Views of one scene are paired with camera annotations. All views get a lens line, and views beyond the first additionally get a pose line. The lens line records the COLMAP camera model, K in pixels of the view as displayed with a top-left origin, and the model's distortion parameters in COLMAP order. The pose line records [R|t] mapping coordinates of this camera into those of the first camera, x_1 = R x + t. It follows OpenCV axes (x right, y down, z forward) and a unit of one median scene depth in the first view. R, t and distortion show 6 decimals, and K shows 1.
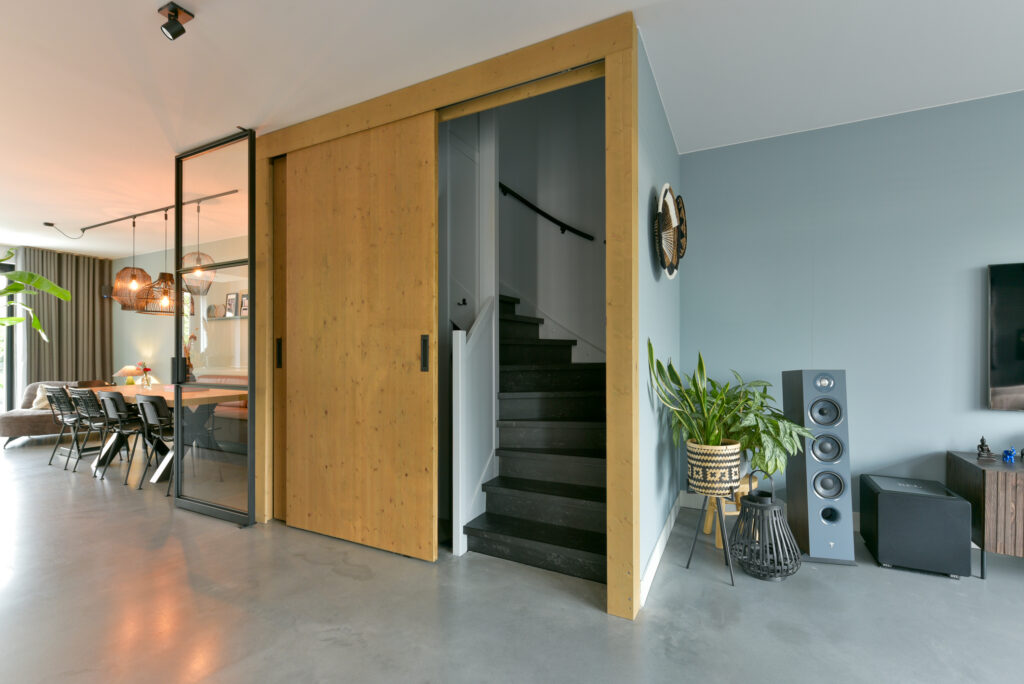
lens RADIAL K [[449.6, 0, 518.6], [0, 449.6, 349.2], [0, 0, 1]] dist [-0.001819, -0.000671]
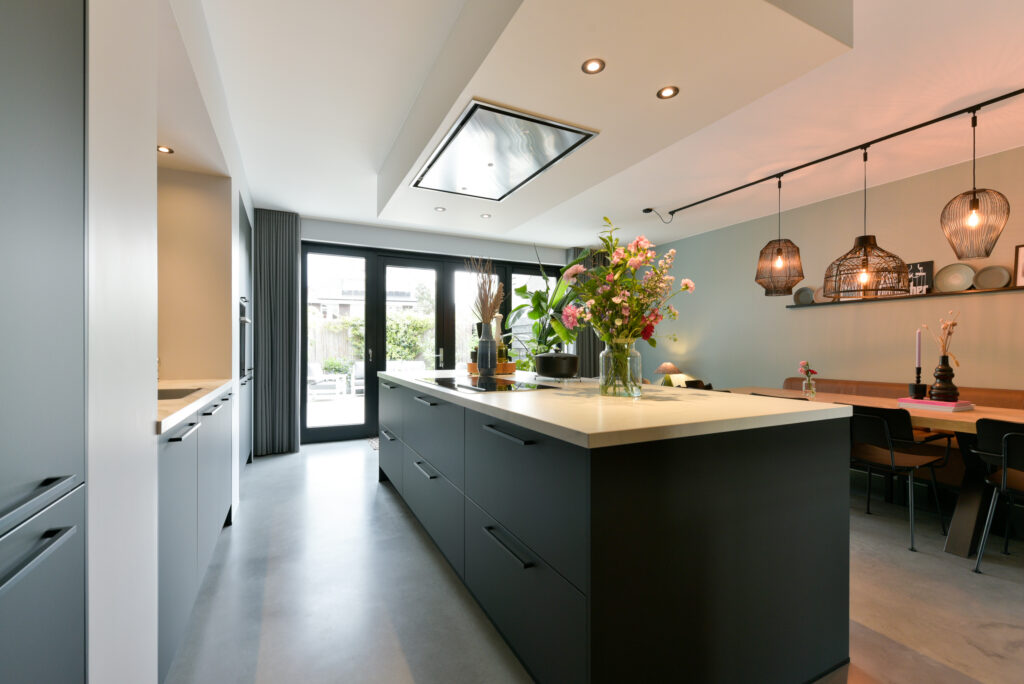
lens RADIAL K [[444.6, 0, 512.6], [0, 444.6, 346.9], [0, 0, 1]] dist [0.011580, -0.006724]
pose [[0.794740, 0.004100, -0.606937, -0.765190], [-0.001900, 0.999989, 0.004268, 0.001396], [0.606948, -0.002239, 0.794739, 0.101698]]
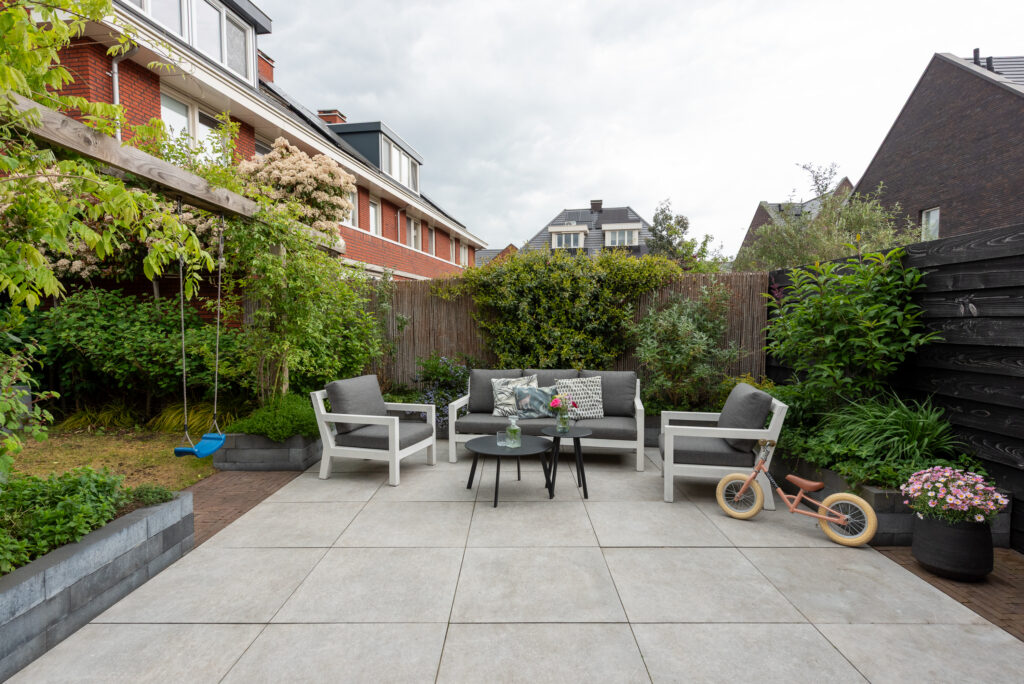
lens RADIAL K [[542.6, 0, 512.0], [0, 542.6, 342.0], [0, 0, 1]] dist [0.022060, 0.000061]
pose [[0.443933, 0.036465, -0.895318, -1.757307], [0.003858, 0.999085, 0.042604, -0.020697], [0.896052, -0.022367, 0.443386, 1.031936]]
